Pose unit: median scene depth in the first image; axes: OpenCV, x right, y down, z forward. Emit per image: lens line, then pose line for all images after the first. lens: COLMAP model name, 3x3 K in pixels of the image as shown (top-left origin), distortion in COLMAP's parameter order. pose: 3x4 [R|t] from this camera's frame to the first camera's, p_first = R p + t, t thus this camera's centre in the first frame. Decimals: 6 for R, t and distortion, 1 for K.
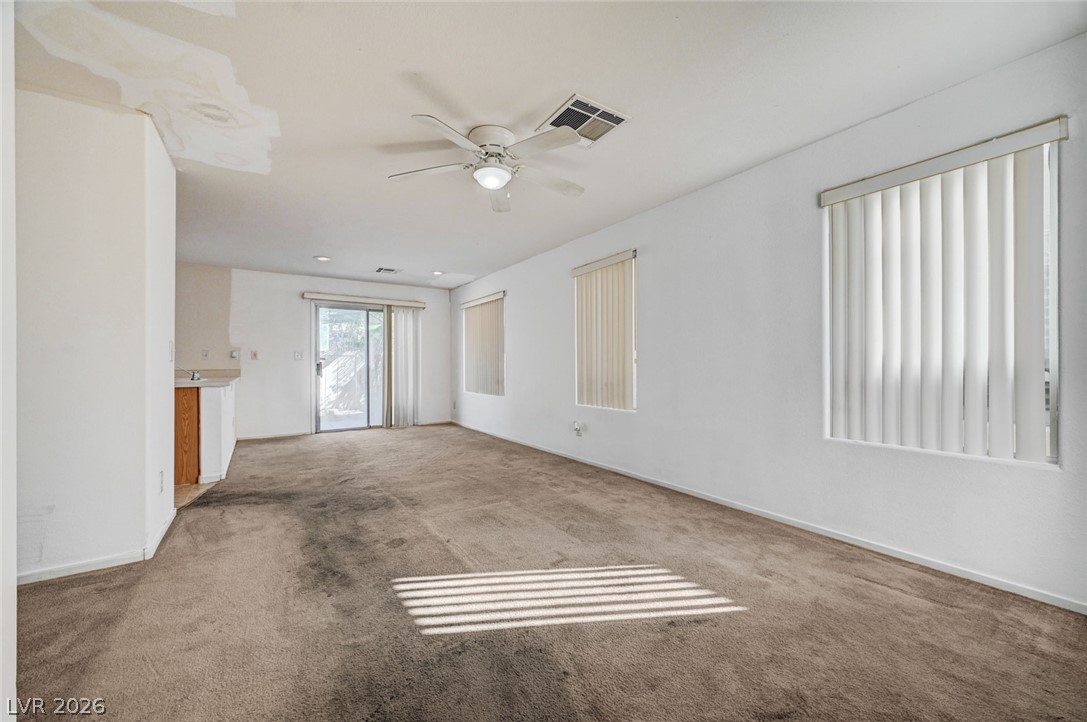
lens RADIAL K [[424.6, 0, 542.5], [0, 424.6, 365.7], [0, 0, 1]] dist [-0.000133, 0.000324]
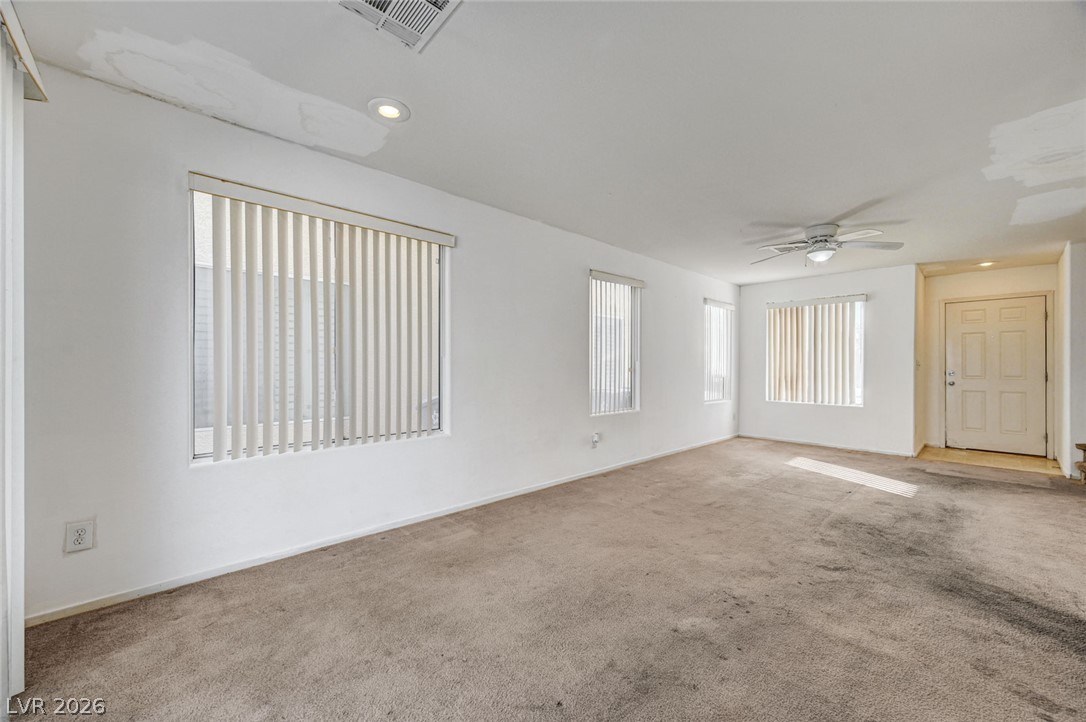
lens RADIAL K [[424.2, 0, 542.0], [0, 424.2, 365.7], [0, 0, 1]] dist [-0.000133, 0.000324]
pose [[-0.167932, -0.000154, 0.985799, -1.247370], [-0.003053, 0.999995, -0.000363, -0.027352], [-0.985794, -0.003071, -0.167931, 1.906191]]
